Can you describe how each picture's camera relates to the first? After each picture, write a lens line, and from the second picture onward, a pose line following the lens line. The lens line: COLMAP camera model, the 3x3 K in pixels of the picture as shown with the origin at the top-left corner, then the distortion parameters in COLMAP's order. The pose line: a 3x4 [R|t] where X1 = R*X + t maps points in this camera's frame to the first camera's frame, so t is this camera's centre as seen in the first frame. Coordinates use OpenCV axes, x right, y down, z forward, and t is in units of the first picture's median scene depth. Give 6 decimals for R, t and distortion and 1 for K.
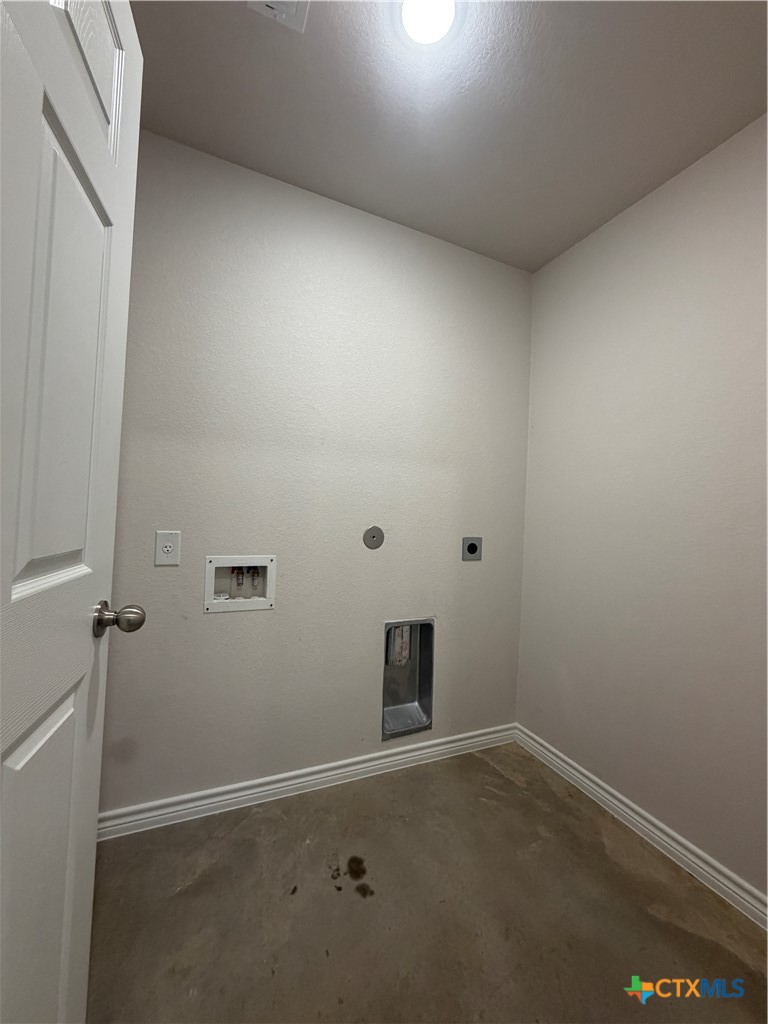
lens RADIAL K [[408.8, 0, 384.0], [0, 408.8, 512.0], [0, 0, 1]] dist [-0.001705, -0.000287]
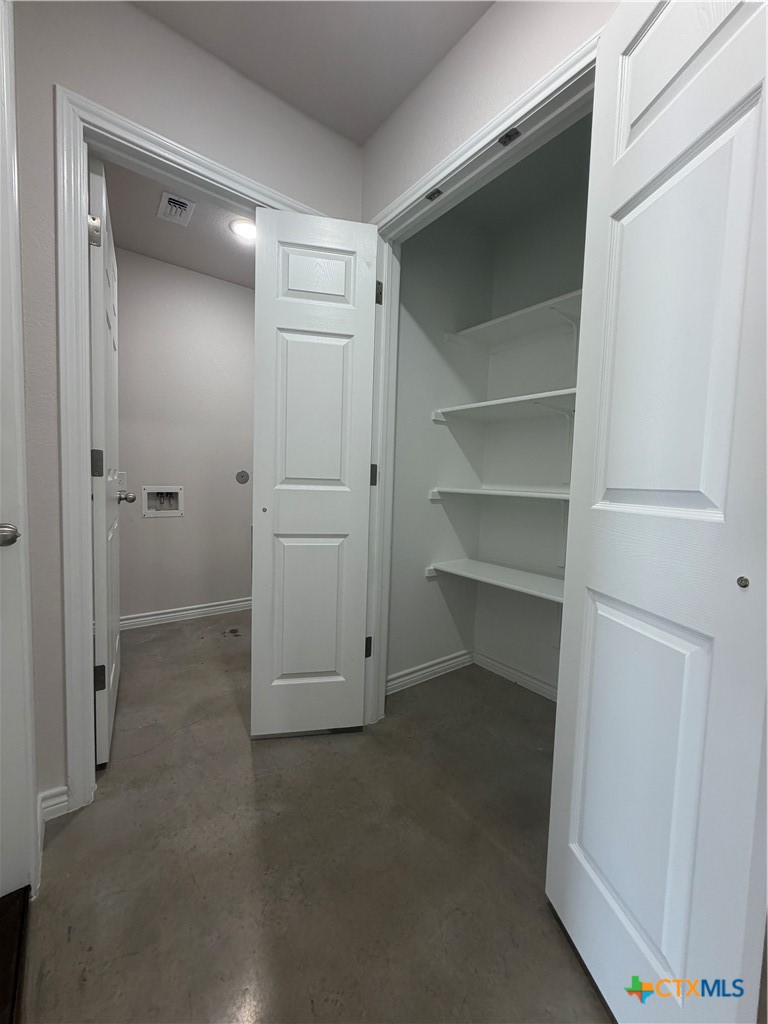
lens RADIAL K [[408.8, 0, 384.0], [0, 408.8, 512.0], [0, 0, 1]] dist [-0.001705, -0.000287]
pose [[0.975115, -0.026820, 0.220073, 0.199922], [0.004465, 0.994830, 0.101455, 0.041855], [-0.221656, -0.097948, 0.970193, -0.960675]]
